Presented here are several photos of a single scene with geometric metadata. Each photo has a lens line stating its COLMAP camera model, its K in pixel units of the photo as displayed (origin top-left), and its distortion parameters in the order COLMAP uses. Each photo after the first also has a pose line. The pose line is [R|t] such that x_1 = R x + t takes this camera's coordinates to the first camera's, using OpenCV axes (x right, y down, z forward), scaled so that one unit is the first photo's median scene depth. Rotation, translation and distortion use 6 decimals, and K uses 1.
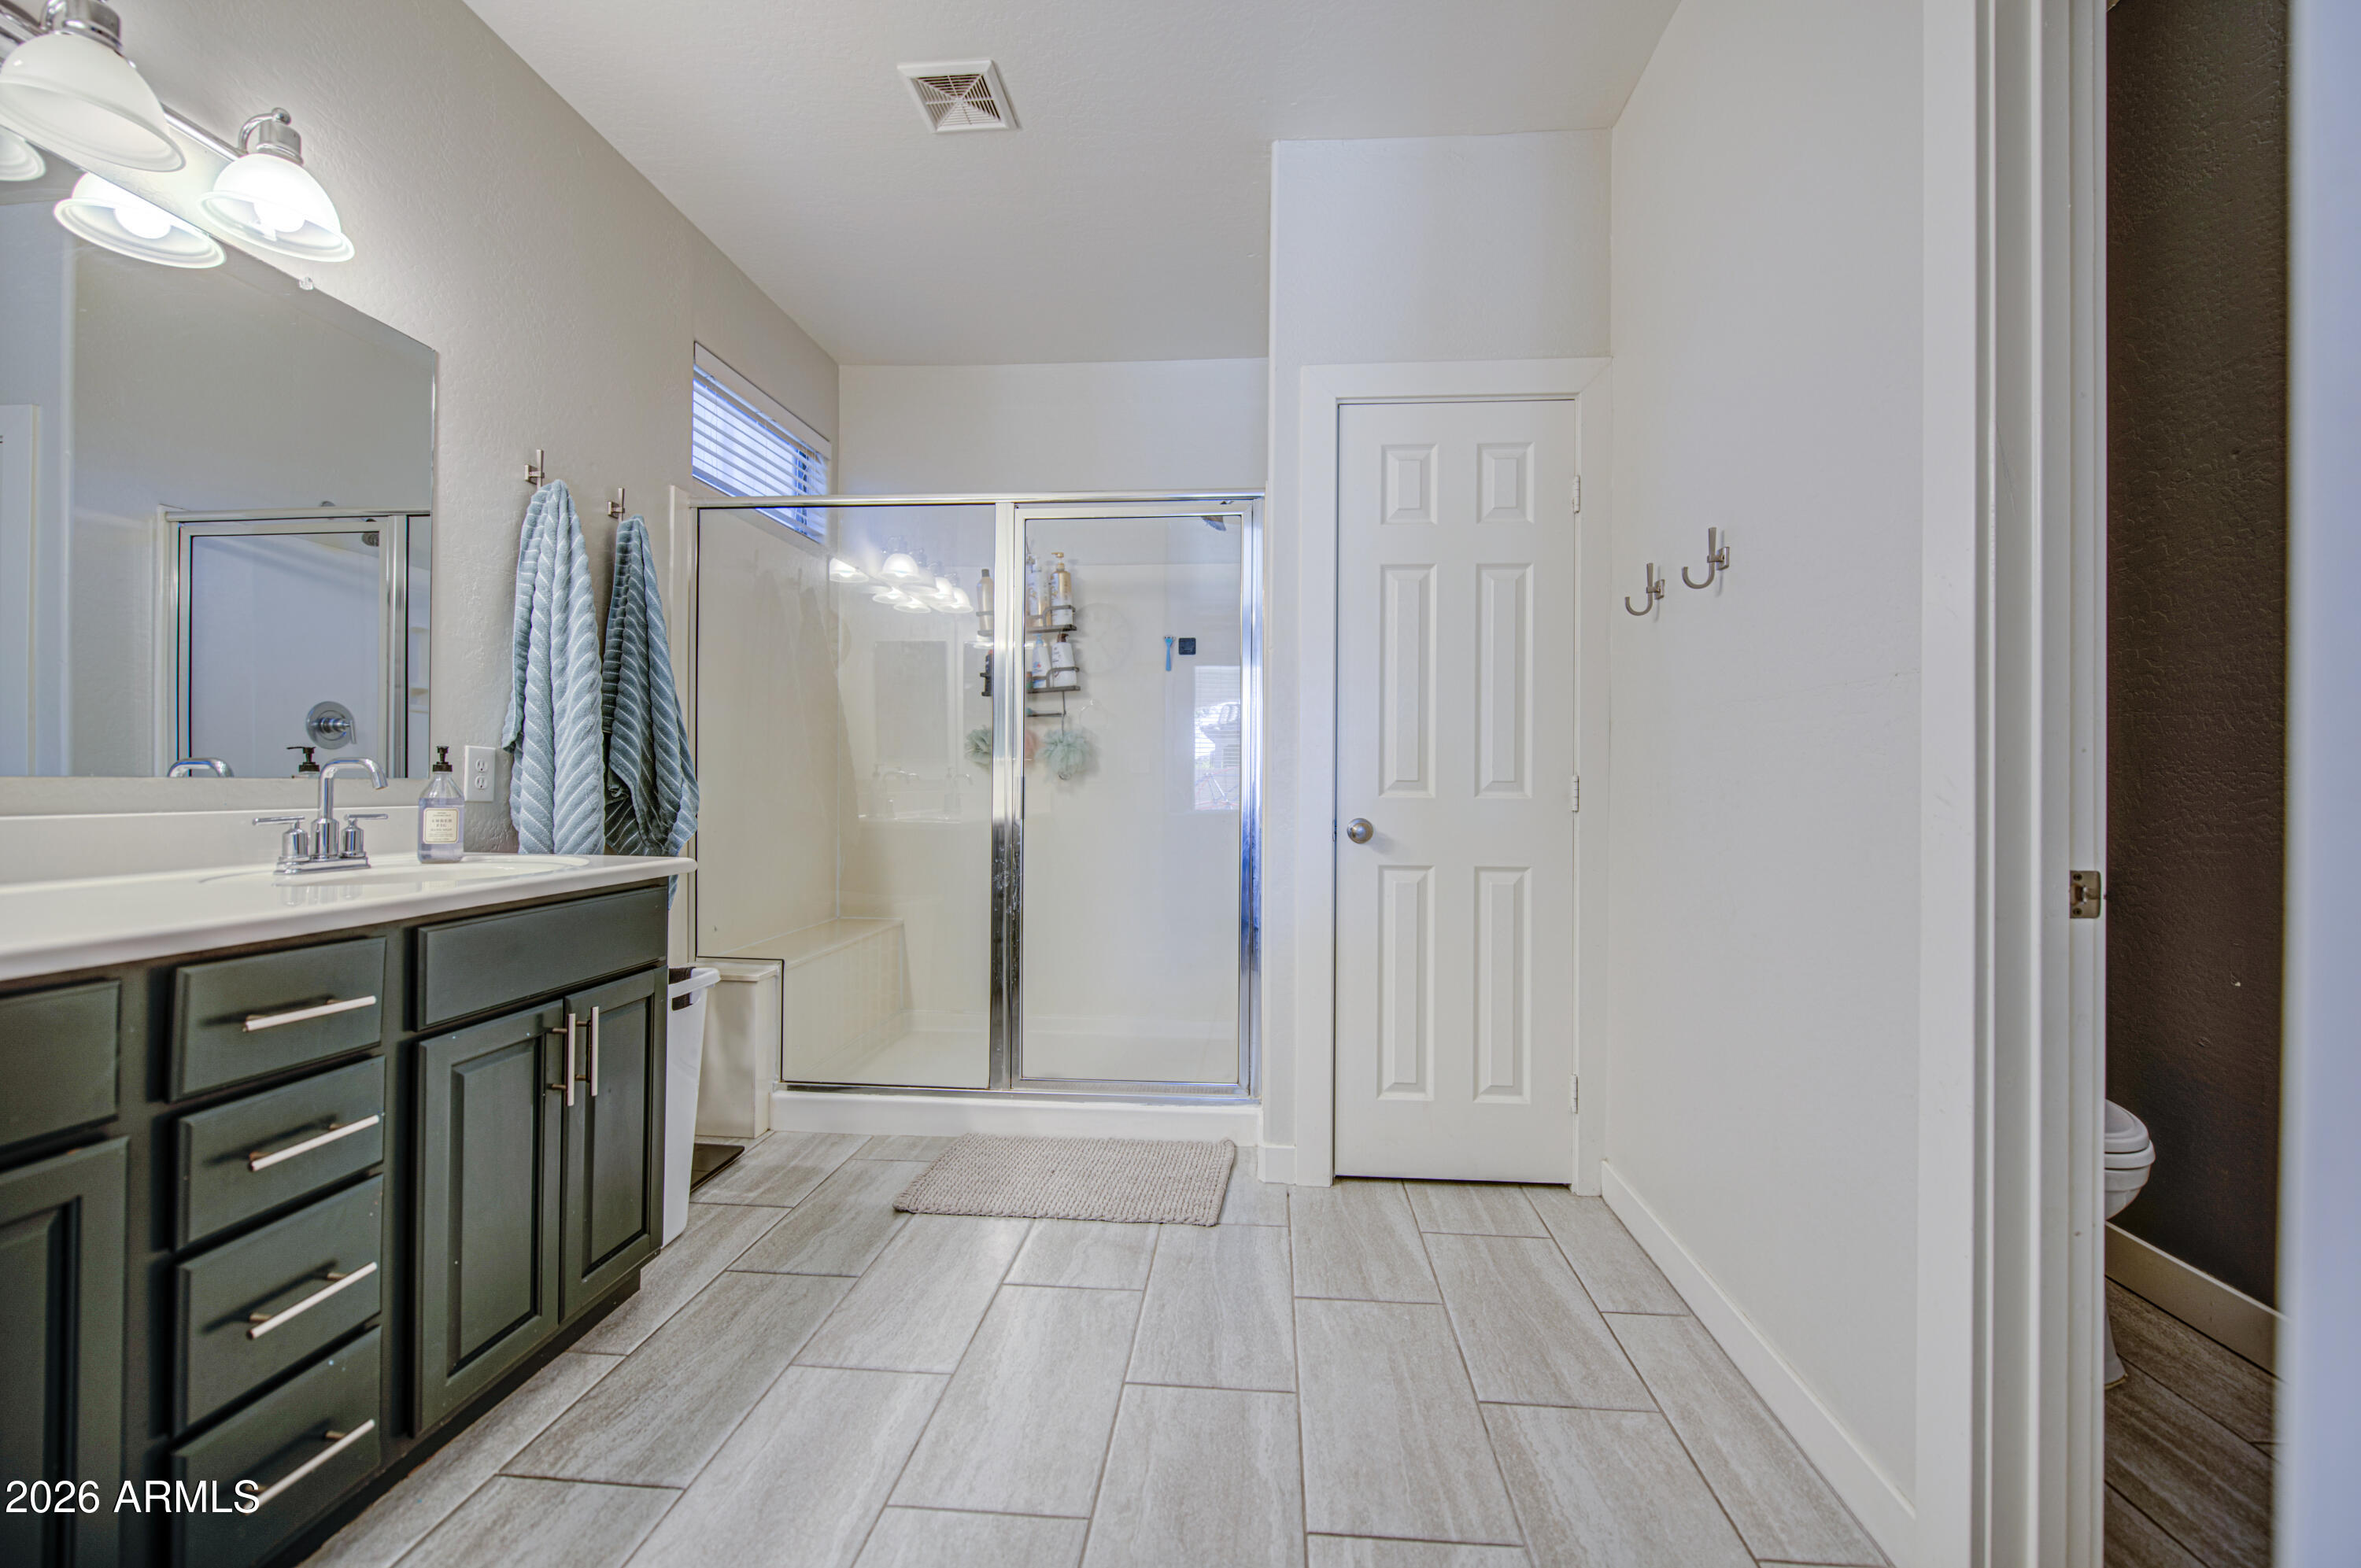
lens RADIAL K [[956.0, 0, 1189.0], [0, 956.0, 775.9], [0, 0, 1]] dist [0.001039, -0.000331]
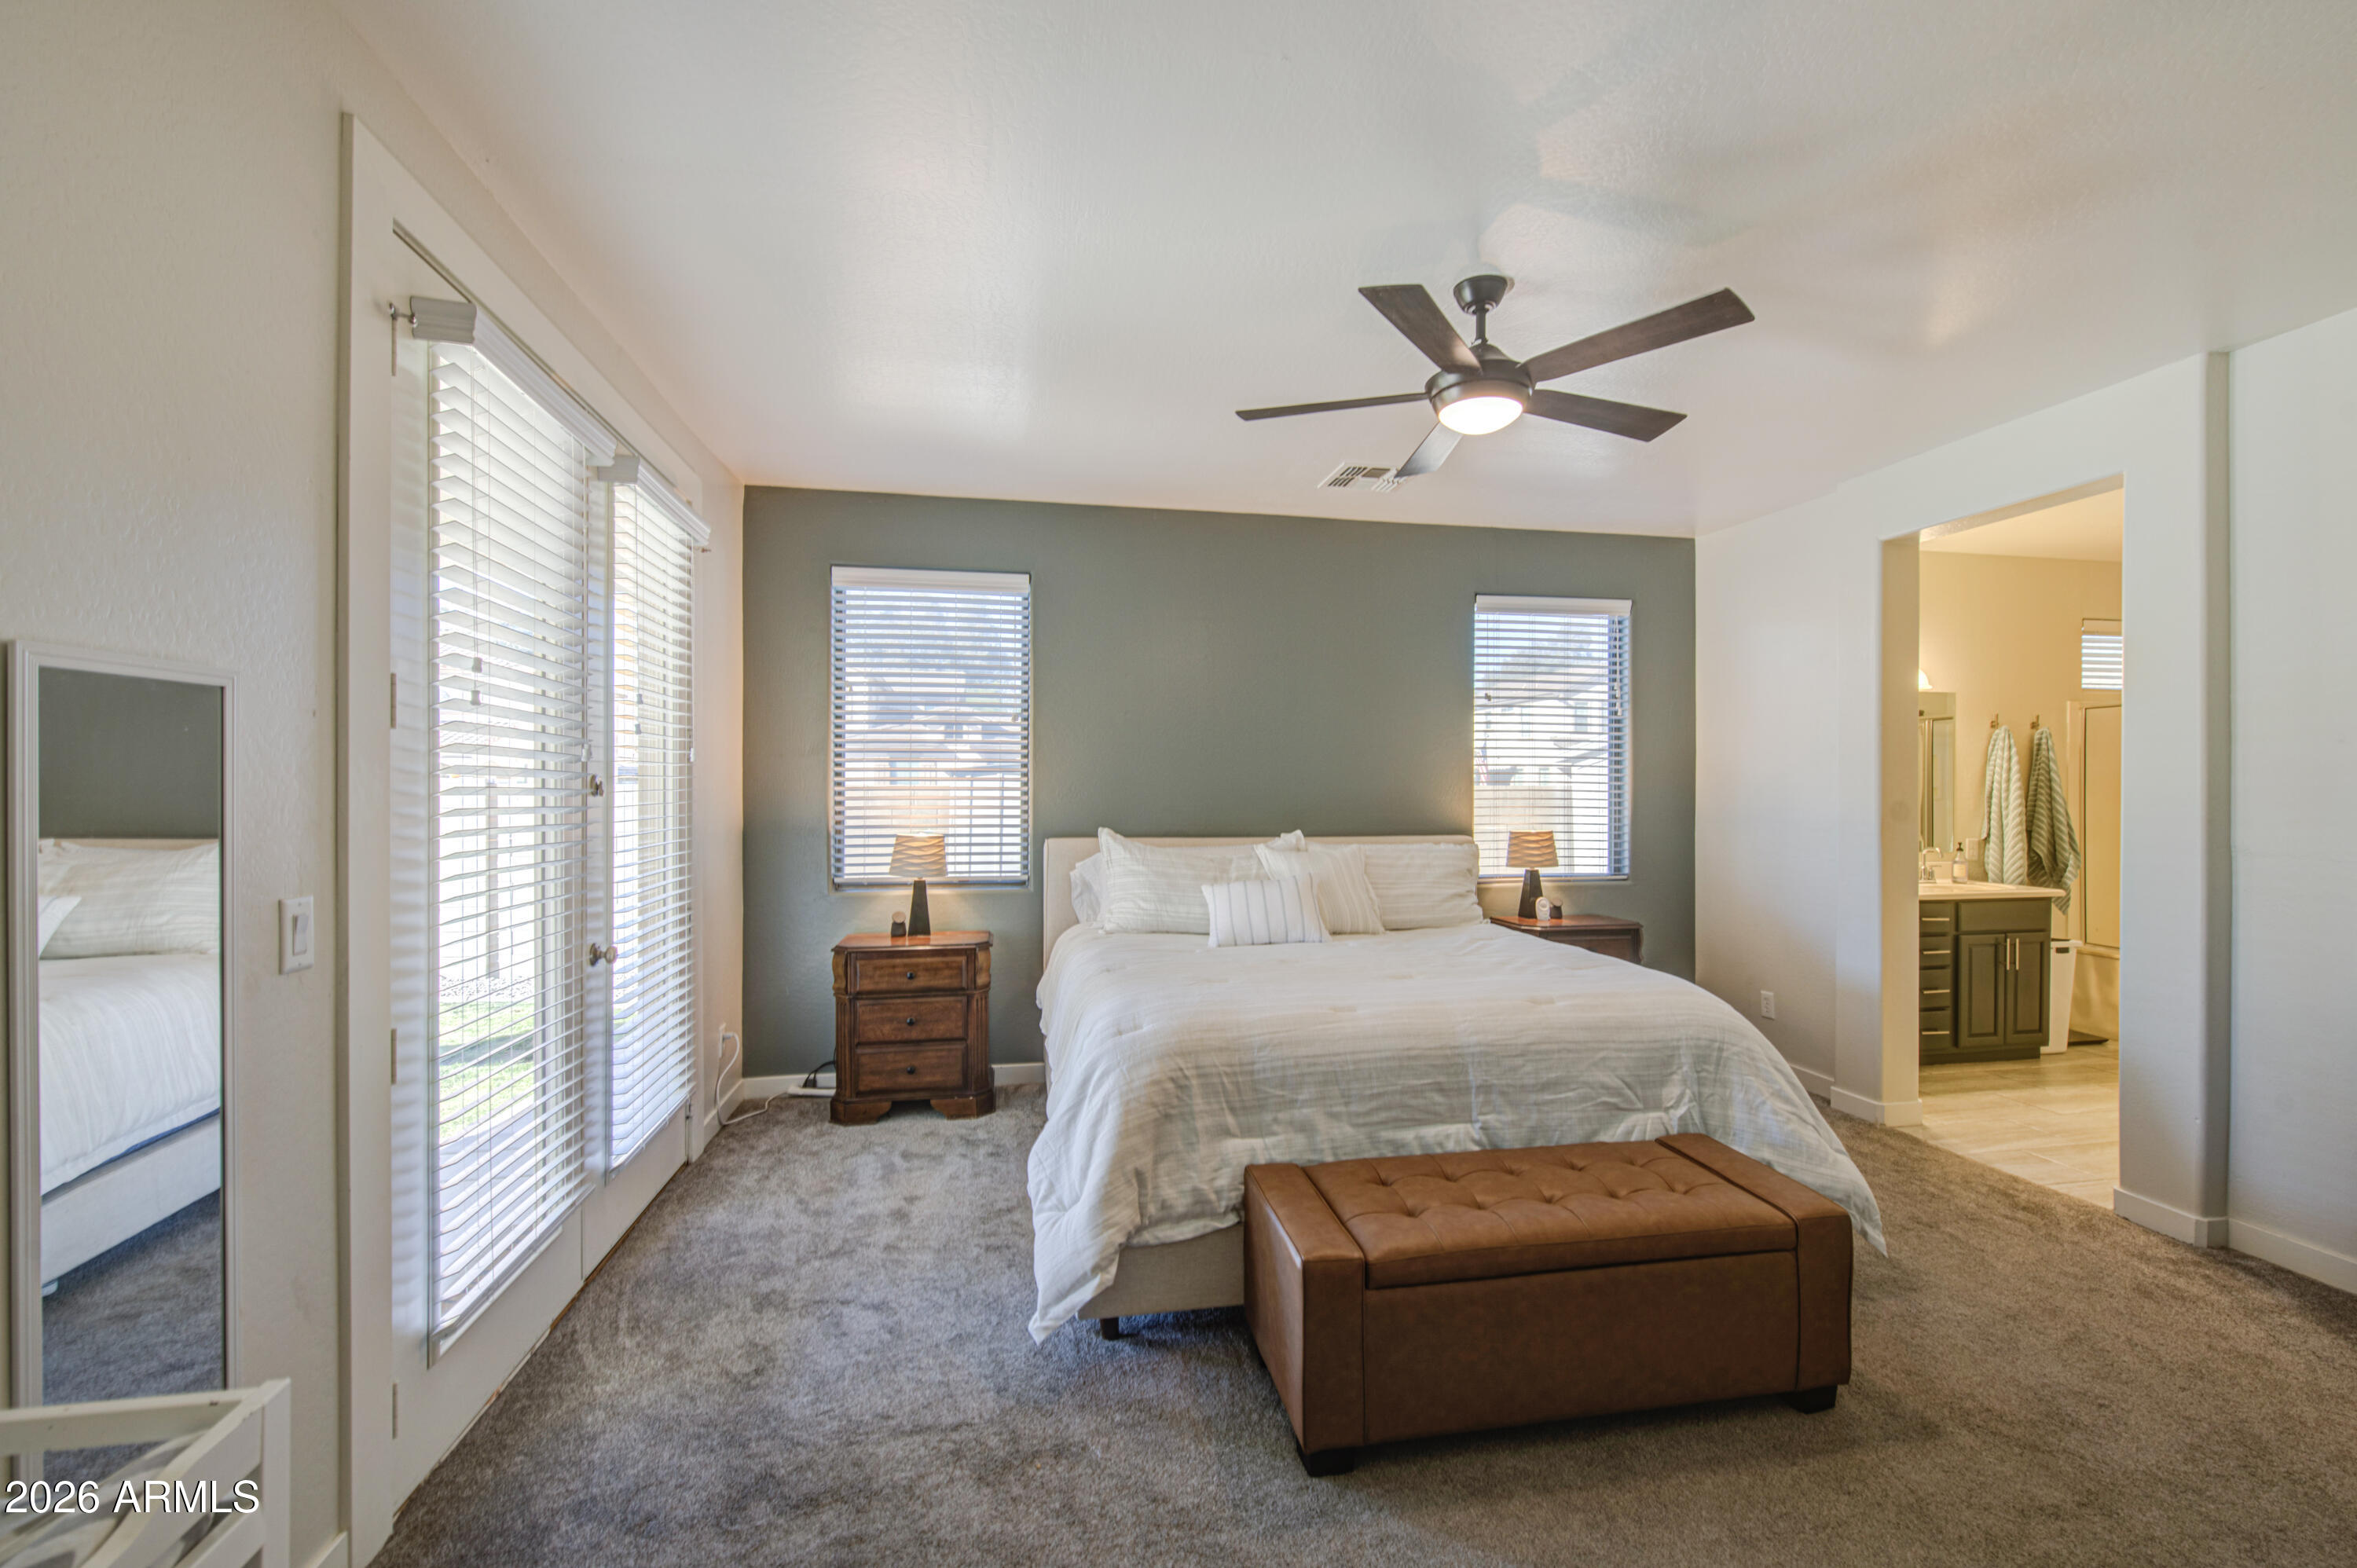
lens RADIAL K [[968.2, 0, 1194.3], [0, 968.2, 789.6], [0, 0, 1]] dist [-0.000887, -0.000587]
pose [[0.273190, -0.006193, -0.961940, 1.140533], [0.005371, 0.999974, -0.004913, -0.155777], [0.961945, -0.003825, 0.273216, -1.649699]]
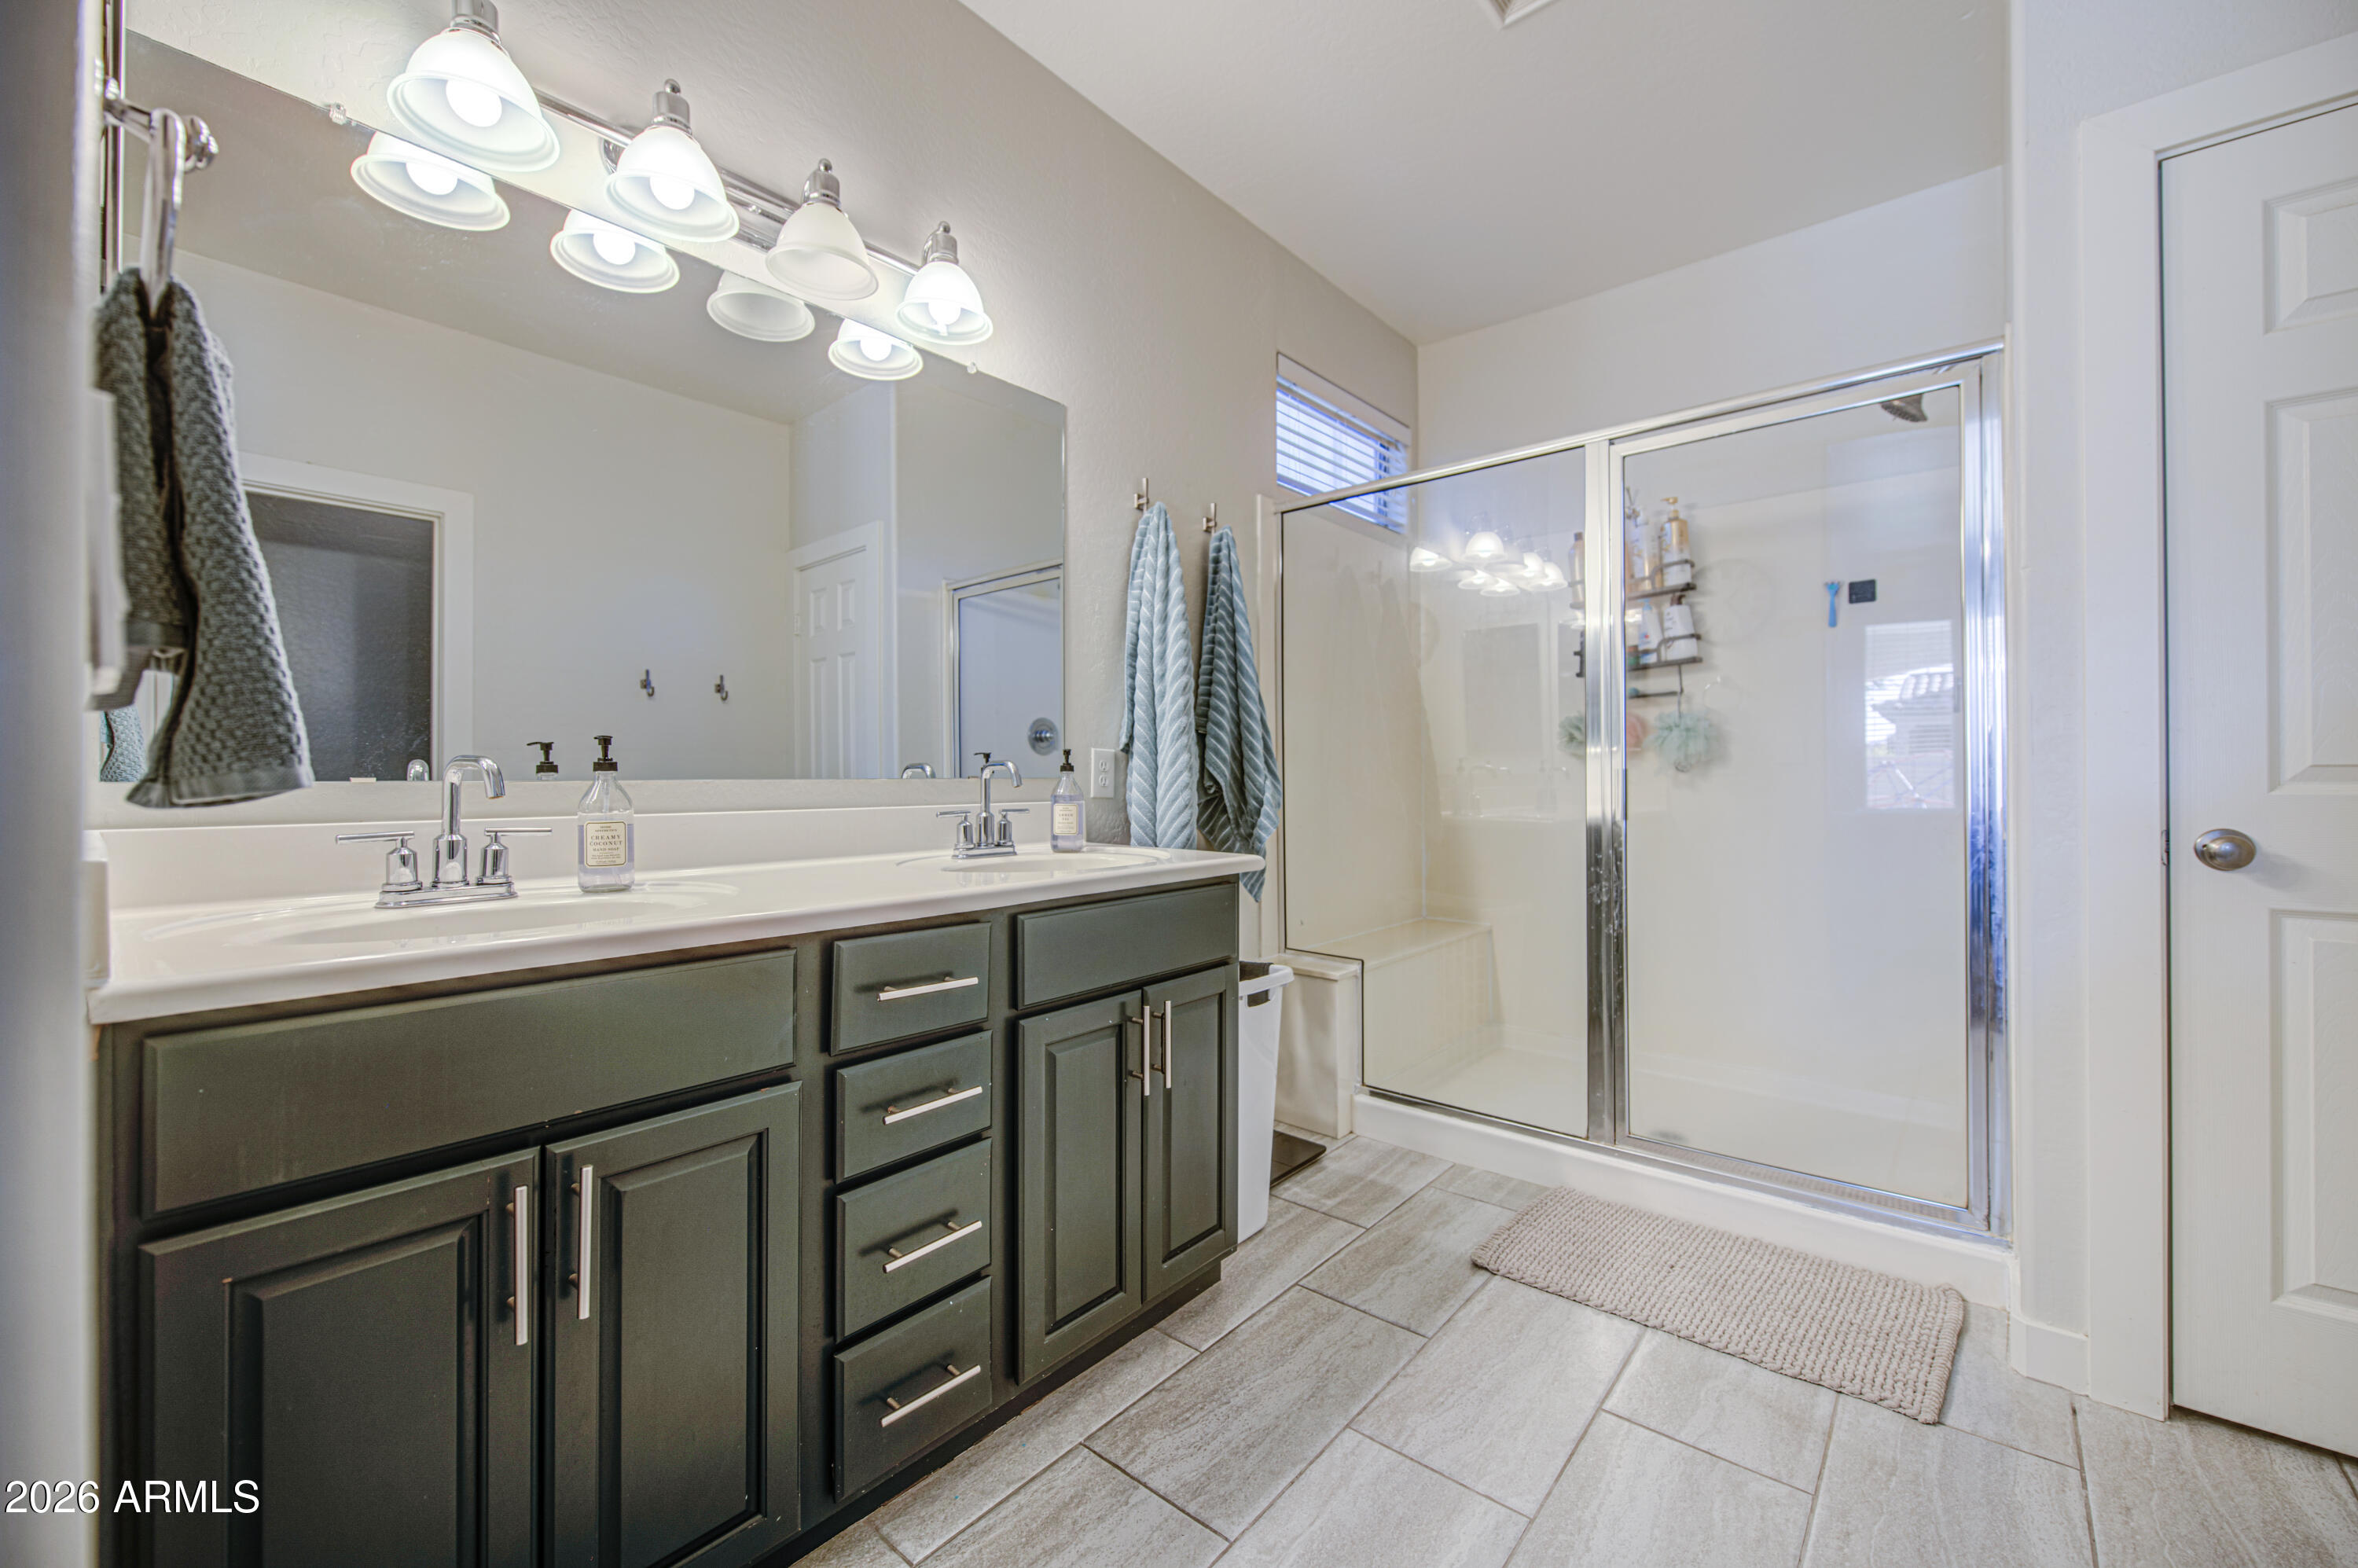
lens RADIAL K [[946.3, 0, 1196.3], [0, 946.3, 770.9], [0, 0, 1]] dist [-0.001399, -0.000862]
pose [[0.820768, -0.013533, -0.571101, -0.013581], [0.013816, 0.999897, -0.003838, 0.000999], [0.571094, -0.004740, 0.820871, 0.144468]]
